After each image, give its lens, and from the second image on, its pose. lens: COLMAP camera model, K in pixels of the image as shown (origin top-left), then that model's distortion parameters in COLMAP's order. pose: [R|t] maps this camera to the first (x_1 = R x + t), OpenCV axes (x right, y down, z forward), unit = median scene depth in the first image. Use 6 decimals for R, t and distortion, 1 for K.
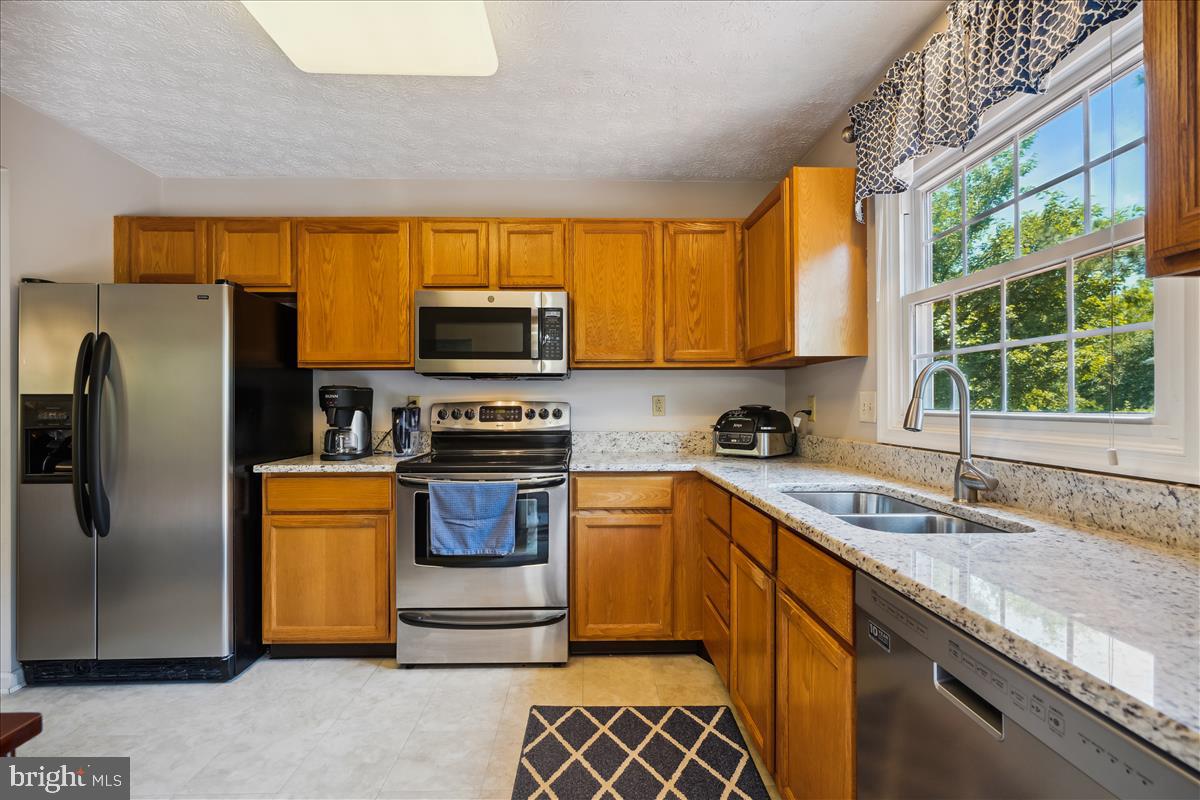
lens RADIAL K [[544.0, 0, 601.4], [0, 544.0, 404.4], [0, 0, 1]] dist [-0.008496, 0.003499]
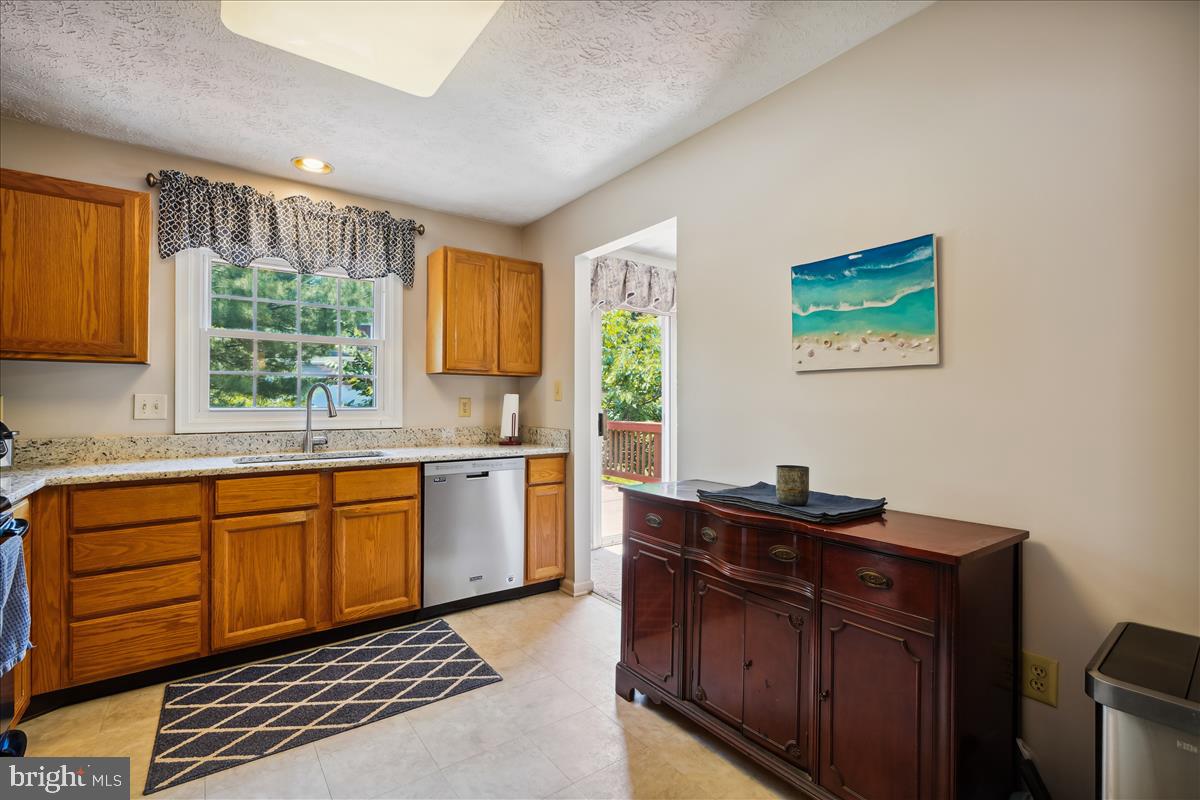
lens RADIAL K [[544.0, 0, 597.7], [0, 544.0, 399.7], [0, 0, 1]] dist [-0.008496, 0.003499]
pose [[-0.566627, 0.004155, 0.823964, -0.955920], [0.000268, 0.999988, -0.004859, -0.003956], [-0.823974, -0.002532, -0.566622, 0.760305]]
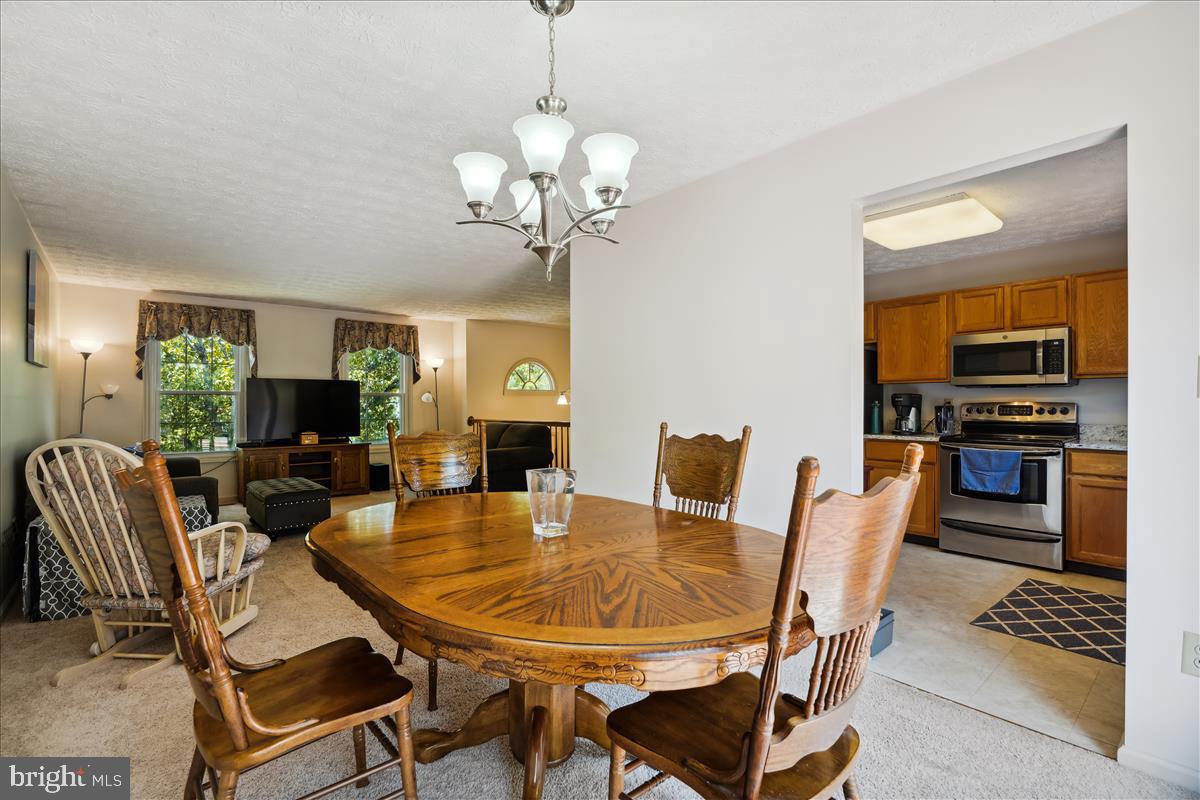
lens RADIAL K [[544.0, 0, 598.8], [0, 544.0, 402.5], [0, 0, 1]] dist [-0.008496, 0.003499]
pose [[0.631157, 0.001196, -0.775654, 0.291009], [-0.000341, 0.999999, 0.001265, -0.006770], [0.775655, -0.000533, 0.631157, -0.969088]]
